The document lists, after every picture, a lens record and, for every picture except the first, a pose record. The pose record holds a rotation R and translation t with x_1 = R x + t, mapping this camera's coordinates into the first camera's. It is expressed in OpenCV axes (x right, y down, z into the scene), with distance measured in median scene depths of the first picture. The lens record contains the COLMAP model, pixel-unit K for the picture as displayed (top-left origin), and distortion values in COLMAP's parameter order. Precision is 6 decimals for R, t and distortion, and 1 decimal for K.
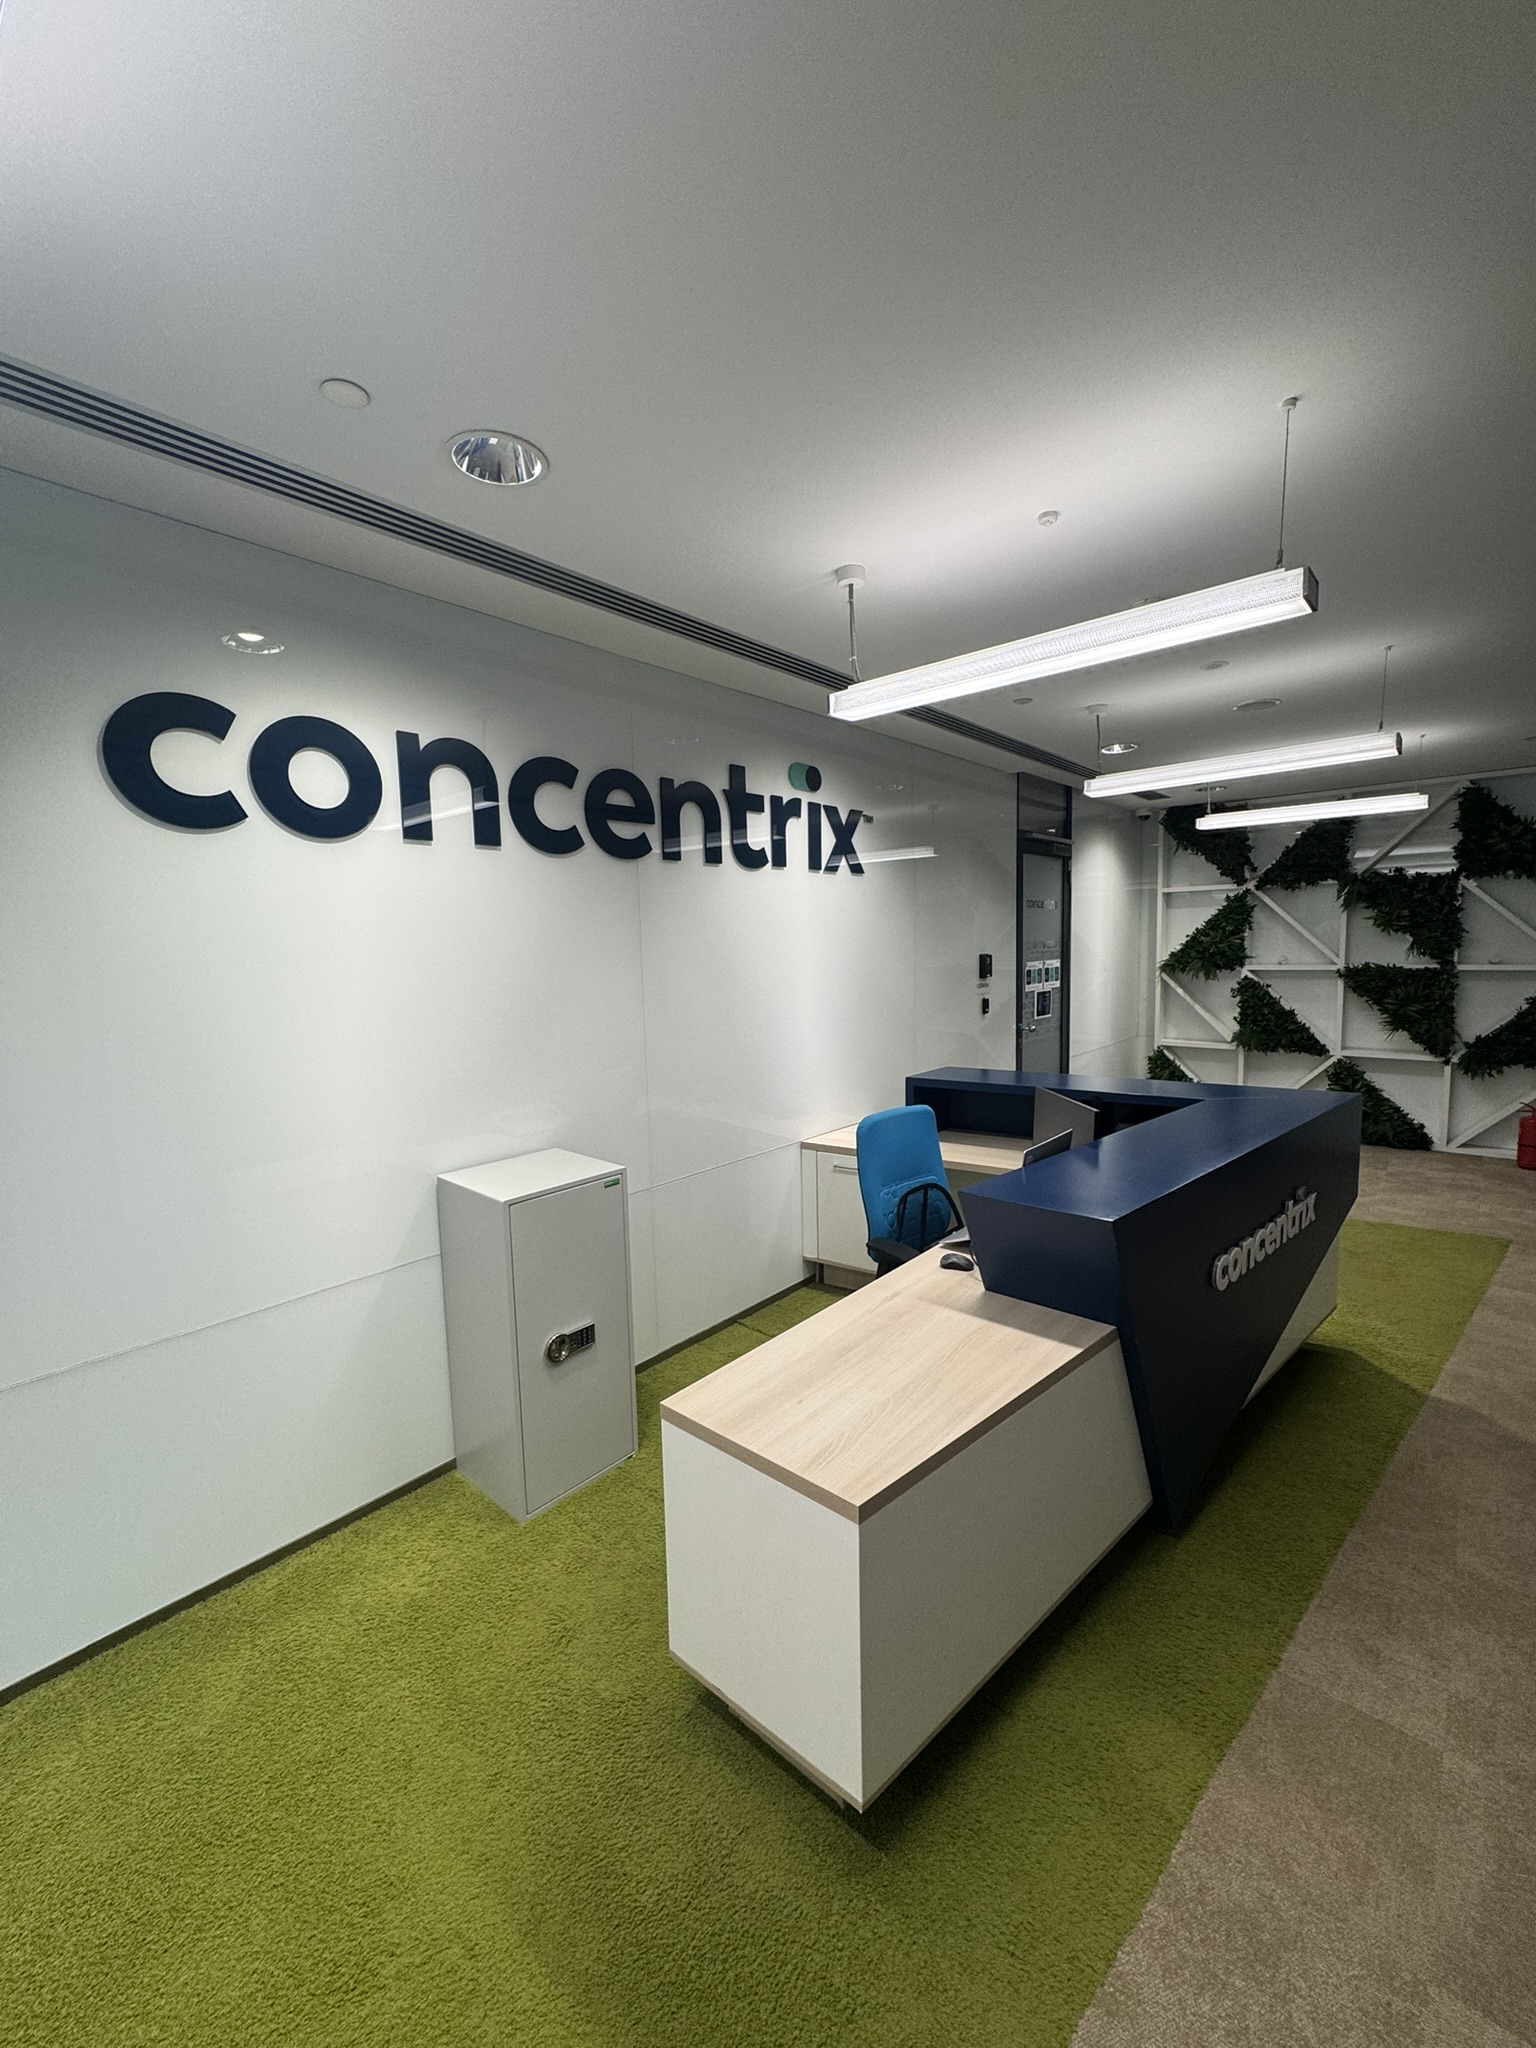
lens RADIAL K [[827.7, 0, 769.9], [0, 827.7, 1019.5], [0, 0, 1]] dist [0.000900, 0.000109]
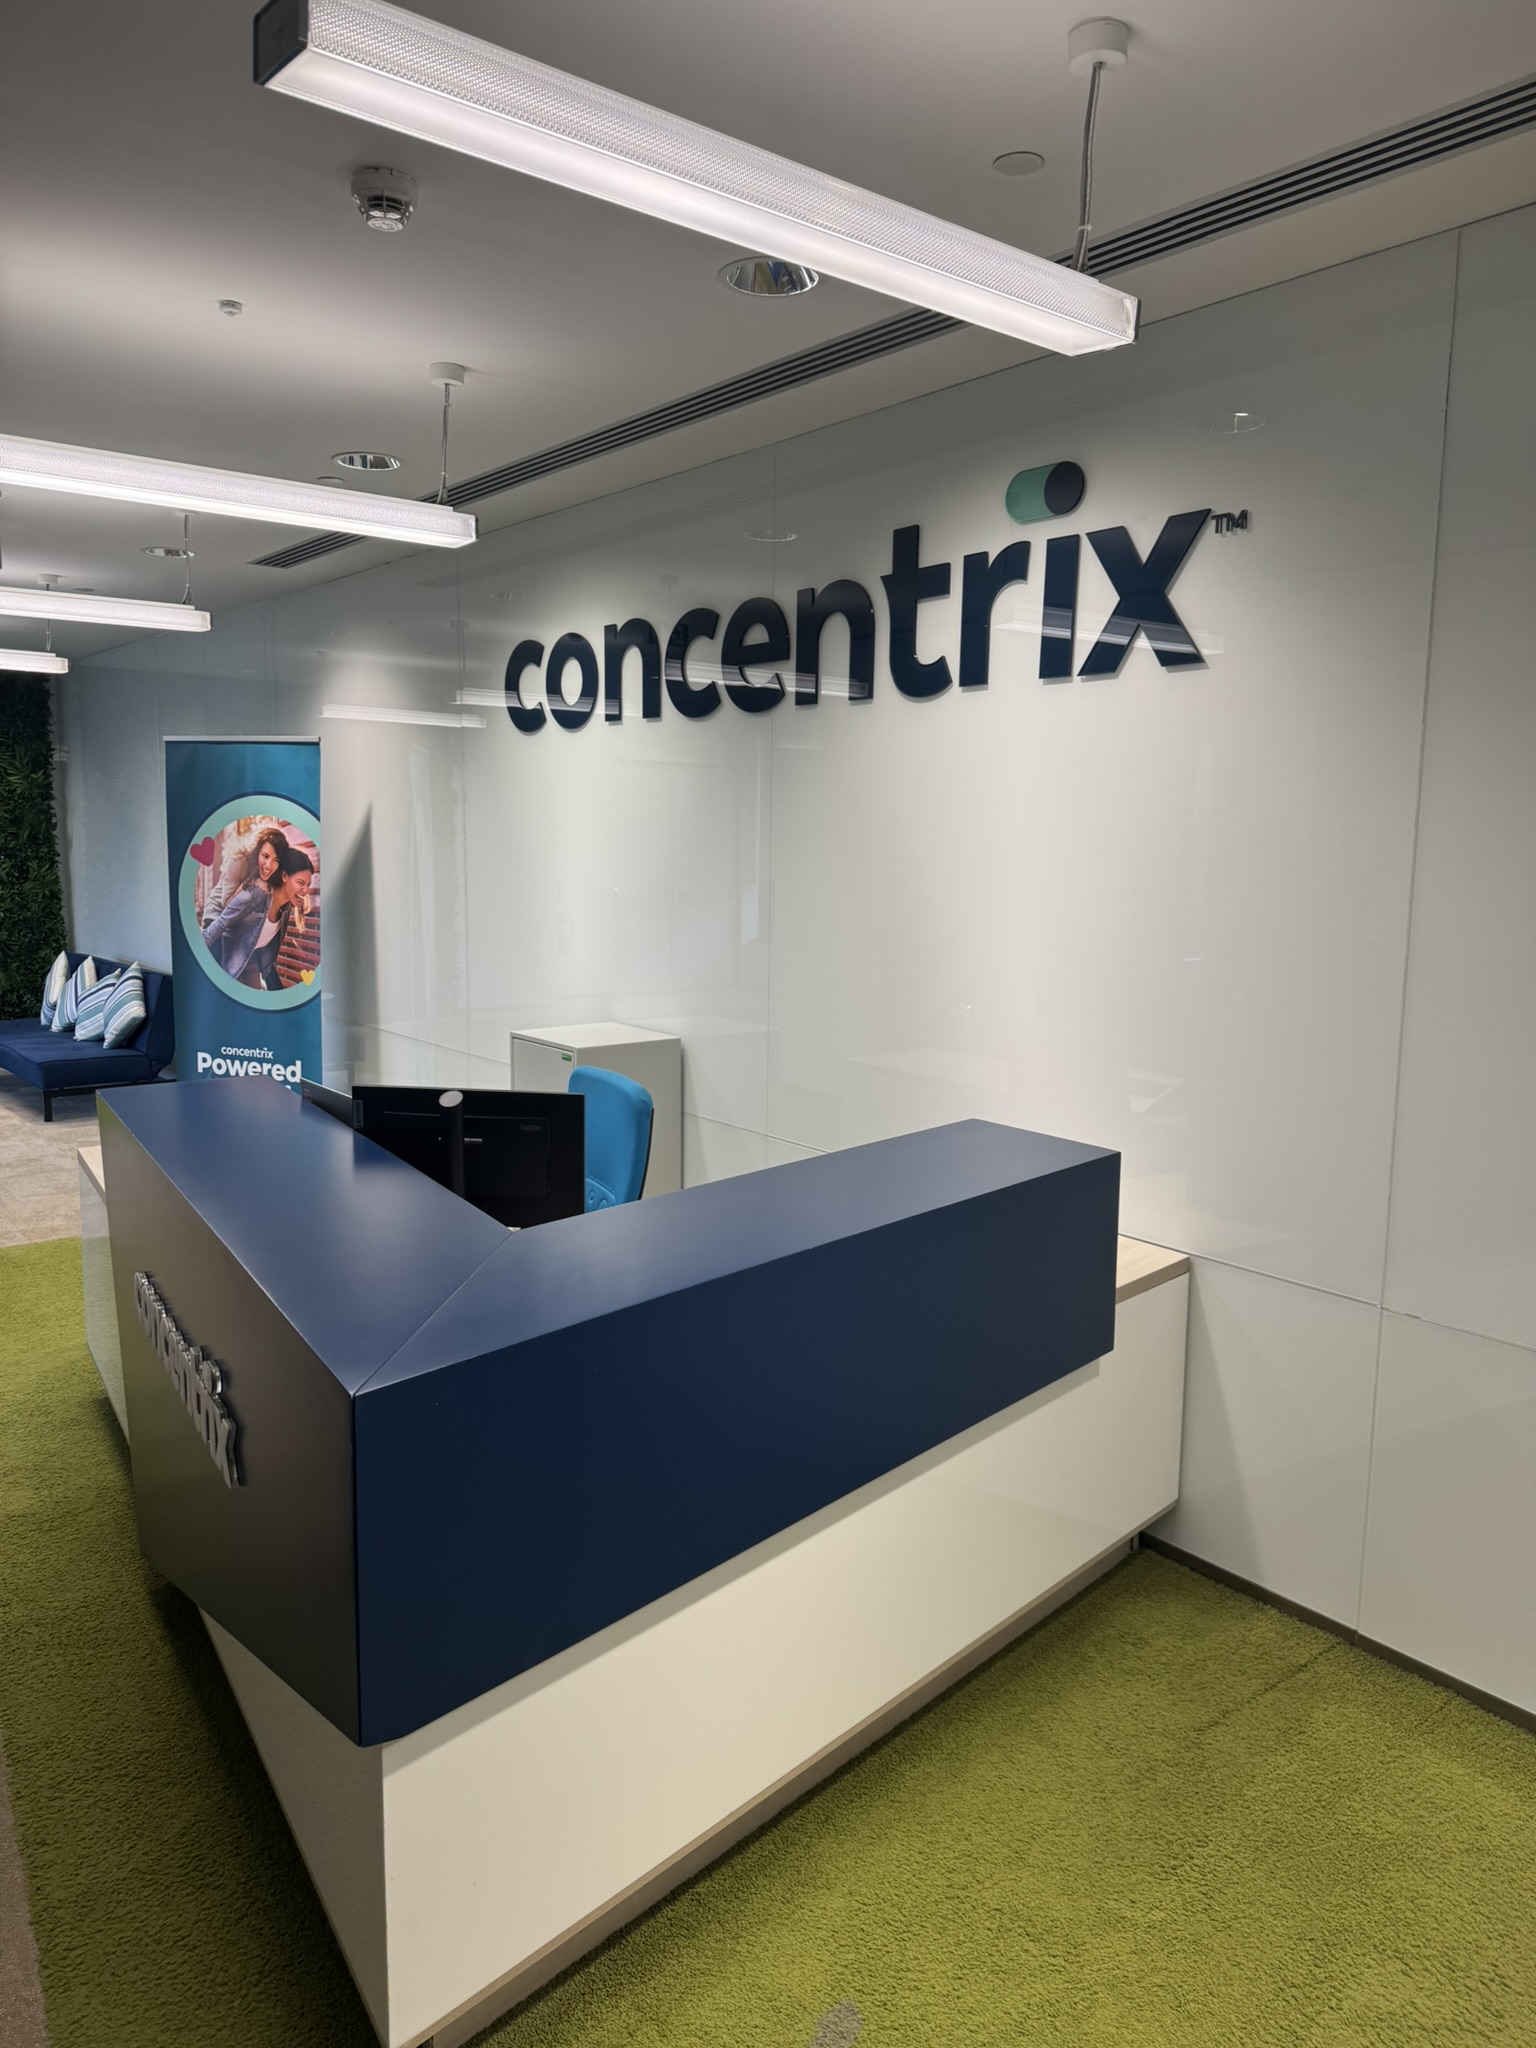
lens RADIAL K [[1448.2, 0, 770.5], [0, 1448.2, 1030.1], [0, 0, 1]] dist [0.006754, -0.001380]
pose [[-0.194937, 0.160471, -0.967599, 1.063476], [-0.099312, 0.978226, 0.182241, -0.133974], [0.975775, 0.131619, -0.174756, 1.148032]]
